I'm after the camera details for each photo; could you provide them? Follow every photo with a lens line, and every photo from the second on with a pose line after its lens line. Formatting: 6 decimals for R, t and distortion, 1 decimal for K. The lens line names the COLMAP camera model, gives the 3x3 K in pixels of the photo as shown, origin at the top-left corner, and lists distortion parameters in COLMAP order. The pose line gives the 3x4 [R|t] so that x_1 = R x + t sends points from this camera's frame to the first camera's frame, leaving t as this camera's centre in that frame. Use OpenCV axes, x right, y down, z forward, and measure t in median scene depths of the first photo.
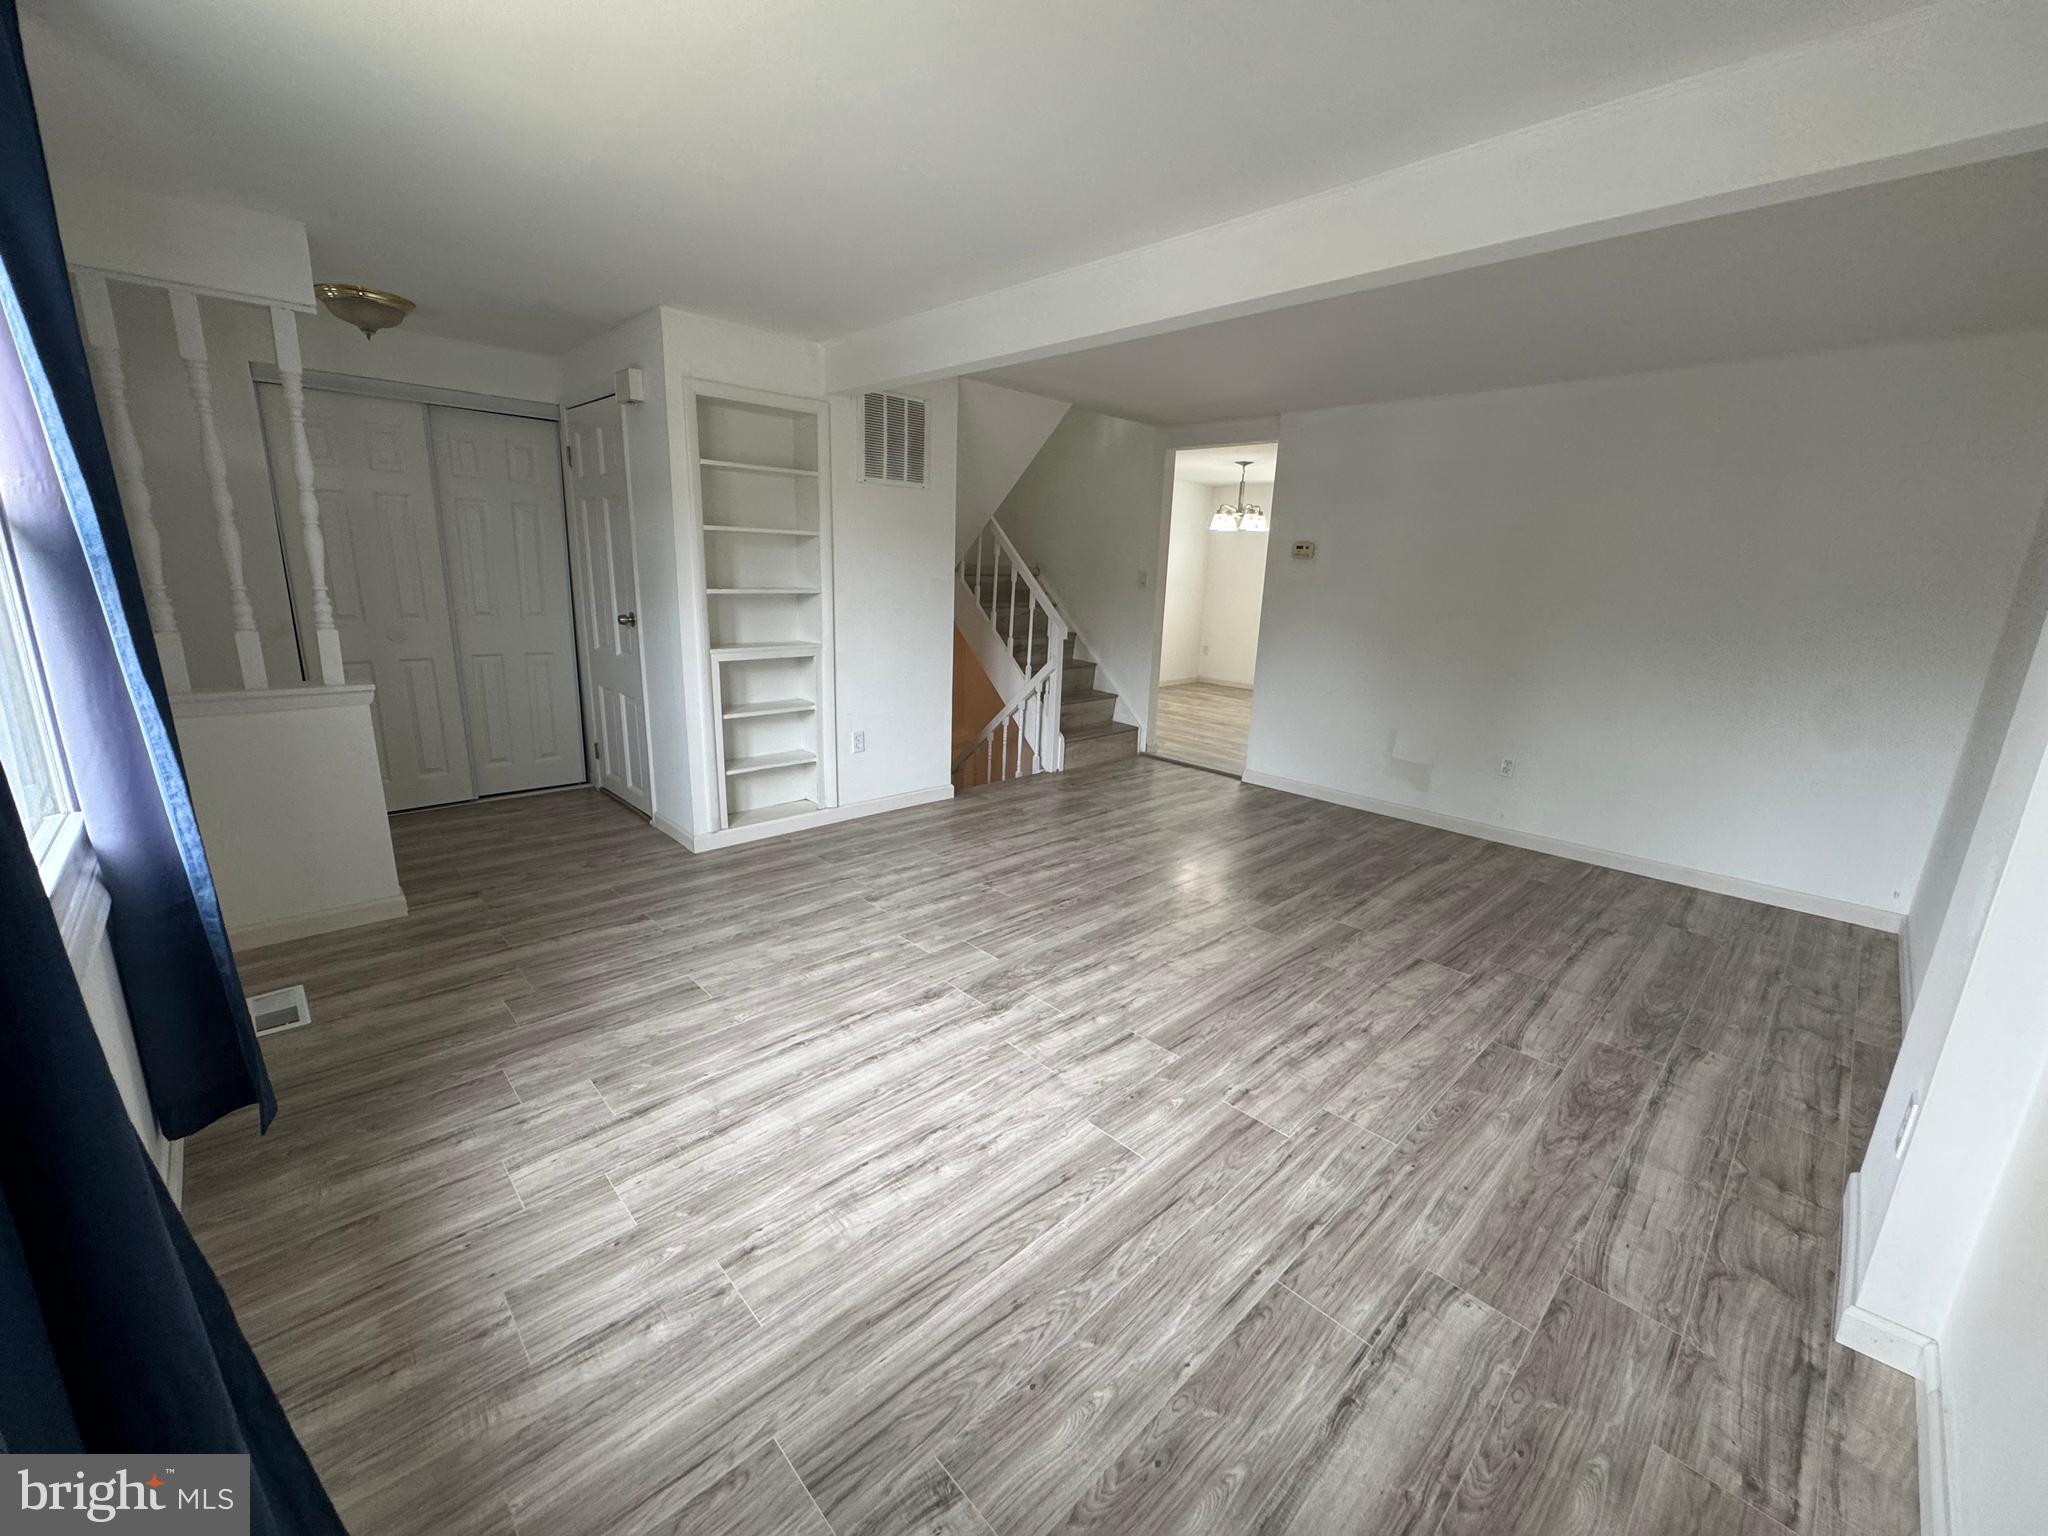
lens RADIAL K [[821.1, 0, 1021.8], [0, 821.1, 766.2], [0, 0, 1]] dist [-0.003013, 0.000256]
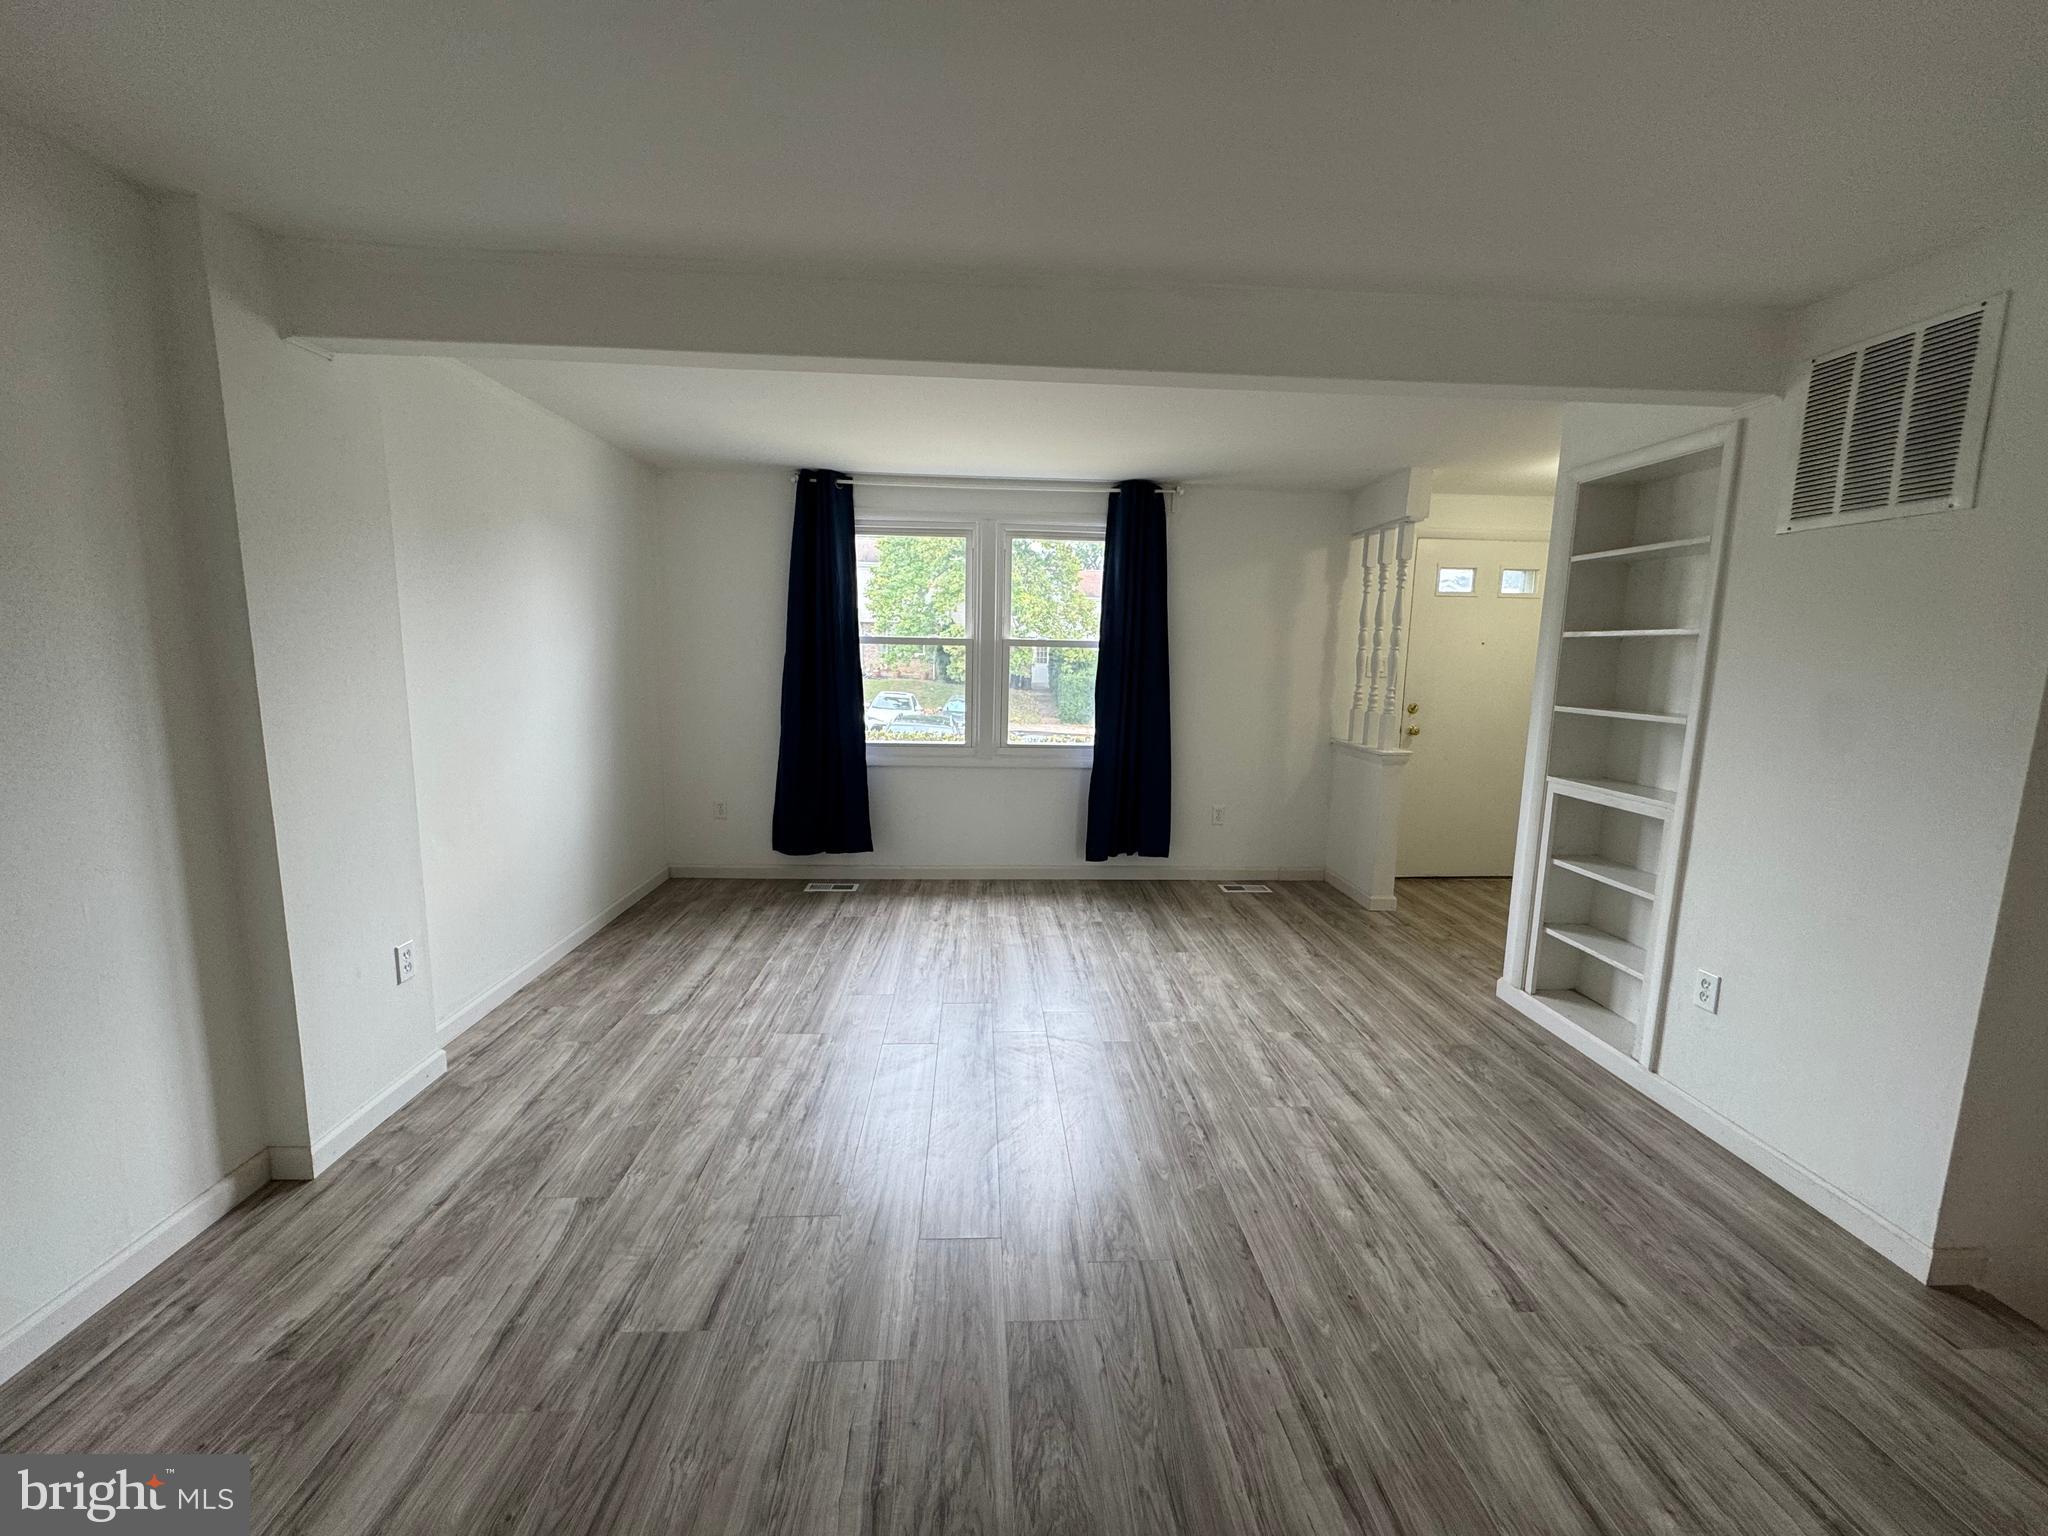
lens RADIAL K [[819.0, 0, 1021.5], [0, 819.0, 767.5], [0, 0, 1]] dist [-0.001513, 0.000054]
pose [[-0.652636, 0.061809, -0.755146, 0.708946], [-0.222900, 0.936899, 0.269326, -0.299498], [0.724142, 0.344094, -0.597677, 1.295355]]
